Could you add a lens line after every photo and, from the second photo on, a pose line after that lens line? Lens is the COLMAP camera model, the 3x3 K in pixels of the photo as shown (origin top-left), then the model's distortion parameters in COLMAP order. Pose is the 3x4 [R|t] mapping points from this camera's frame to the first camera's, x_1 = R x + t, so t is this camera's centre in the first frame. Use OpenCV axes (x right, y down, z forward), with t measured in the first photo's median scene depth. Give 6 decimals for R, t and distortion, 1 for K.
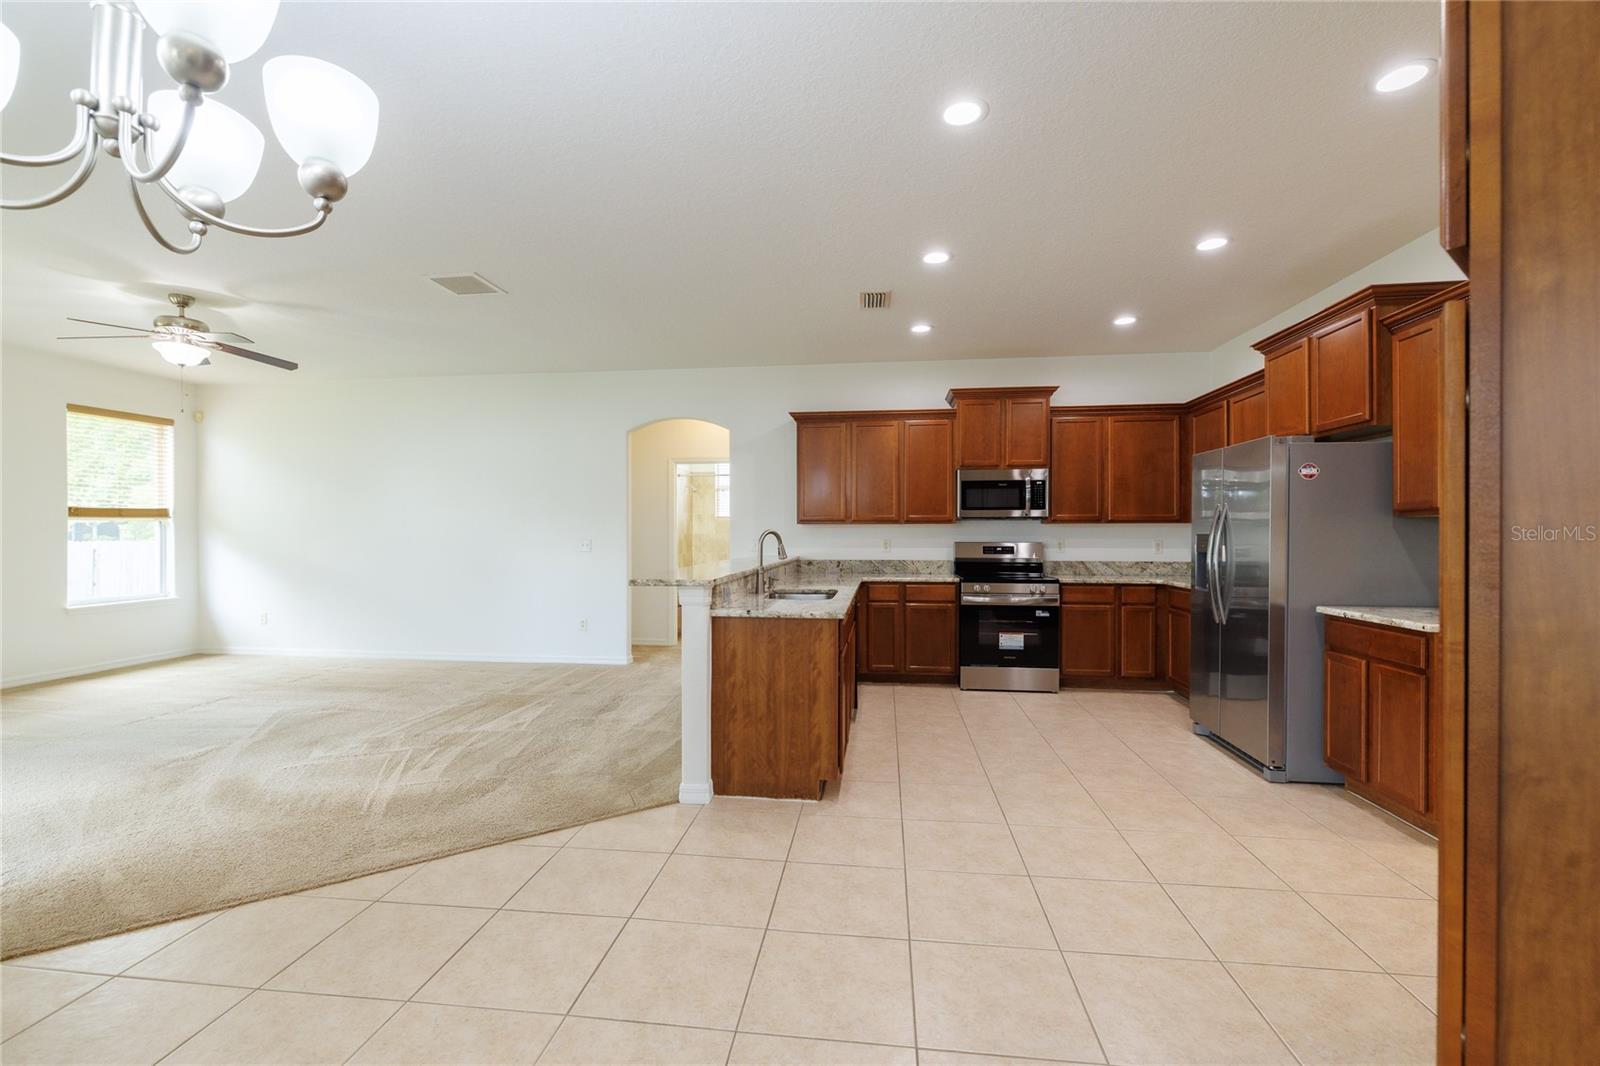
lens RADIAL K [[685.2, 0, 800.0], [0, 685.2, 533.0], [0, 0, 1]] dist [-0.000534, 0.000142]
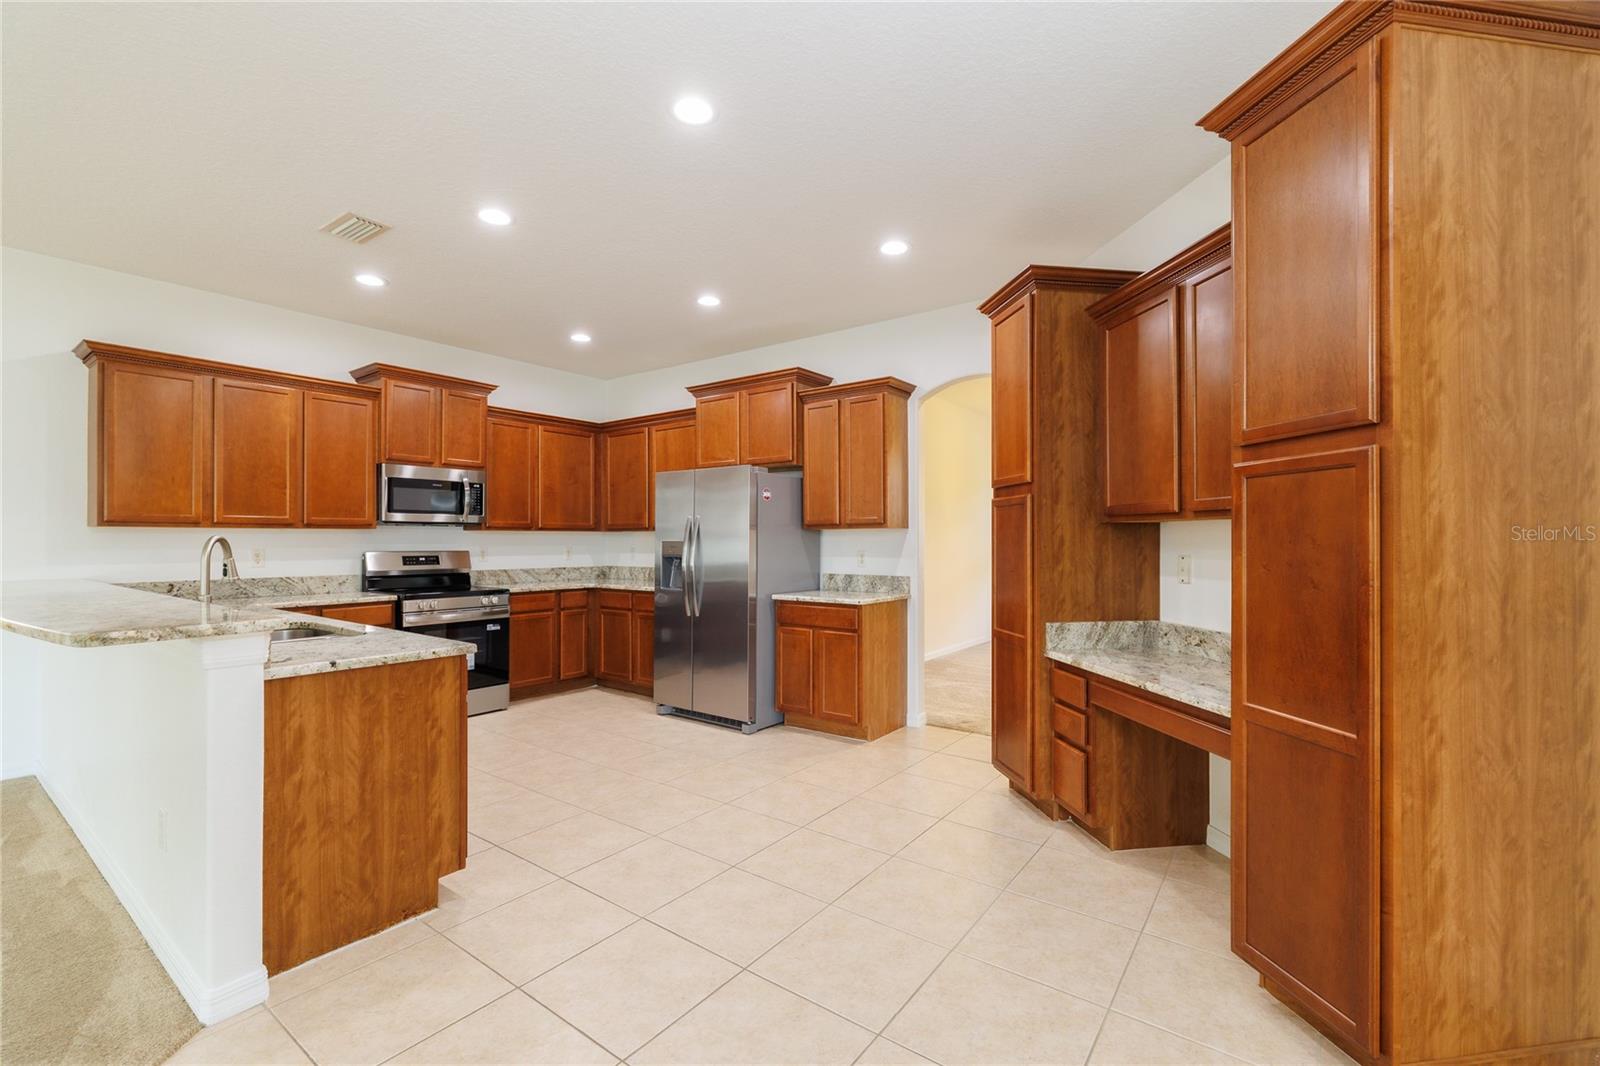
lens RADIAL K [[685.2, 0, 800.0], [0, 685.2, 533.0], [0, 0, 1]] dist [-0.000534, 0.000142]
pose [[0.494508, 0.009307, 0.869123, -0.265403], [-0.000194, 0.999944, -0.010598, -0.000269], [-0.869173, 0.005073, 0.494482, 0.190801]]
